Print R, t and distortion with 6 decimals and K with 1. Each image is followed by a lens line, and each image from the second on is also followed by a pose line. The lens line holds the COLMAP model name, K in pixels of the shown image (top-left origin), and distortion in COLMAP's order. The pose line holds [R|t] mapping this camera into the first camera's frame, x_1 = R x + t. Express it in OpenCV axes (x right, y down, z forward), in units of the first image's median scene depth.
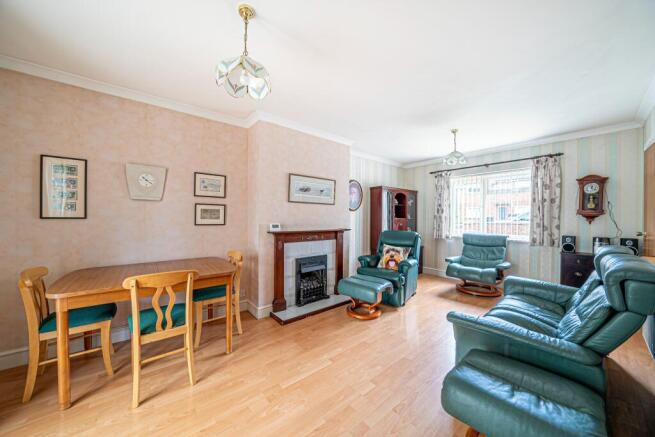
lens RADIAL K [[224.1, 0, 324.4], [0, 224.1, 217.6], [0, 0, 1]] dist [-0.017443, 0.000734]
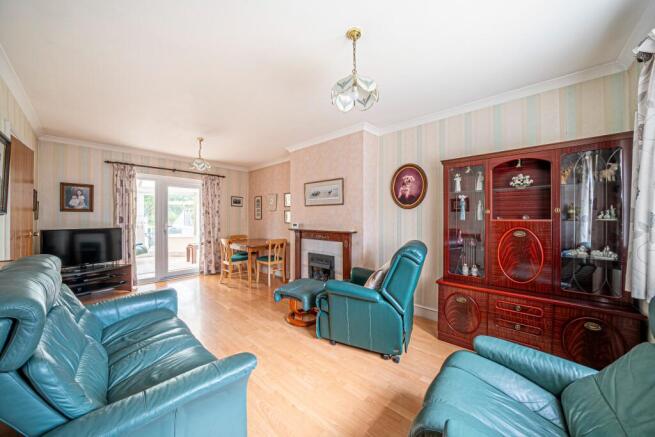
lens RADIAL K [[224.1, 0, 328.1], [0, 224.1, 217.6], [0, 0, 1]] dist [-0.017443, 0.000734]
pose [[0.158044, -0.007467, -0.987404, 1.071621], [0.002357, 0.999971, -0.007184, 0.003275], [0.987429, -0.001191, 0.158057, 0.898247]]
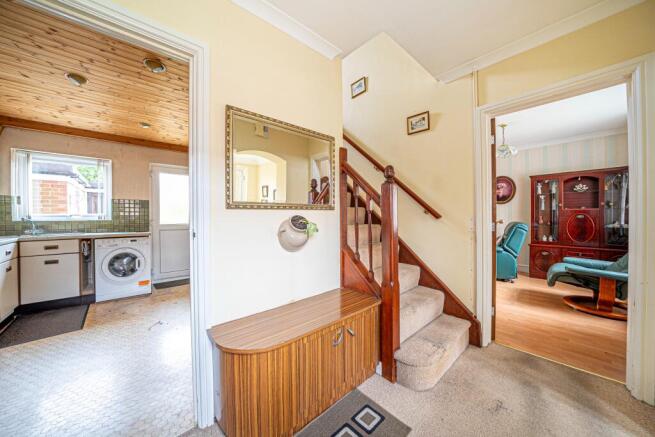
lens RADIAL K [[224.1, 0, 326.5], [0, 224.1, 217.3], [0, 0, 1]] dist [-0.017443, 0.000734]
pose [[0.067567, -0.000033, -0.997715, 1.632146], [0.010439, 0.999945, 0.000674, 0.038288], [0.997660, -0.010461, 0.067563, 0.072587]]
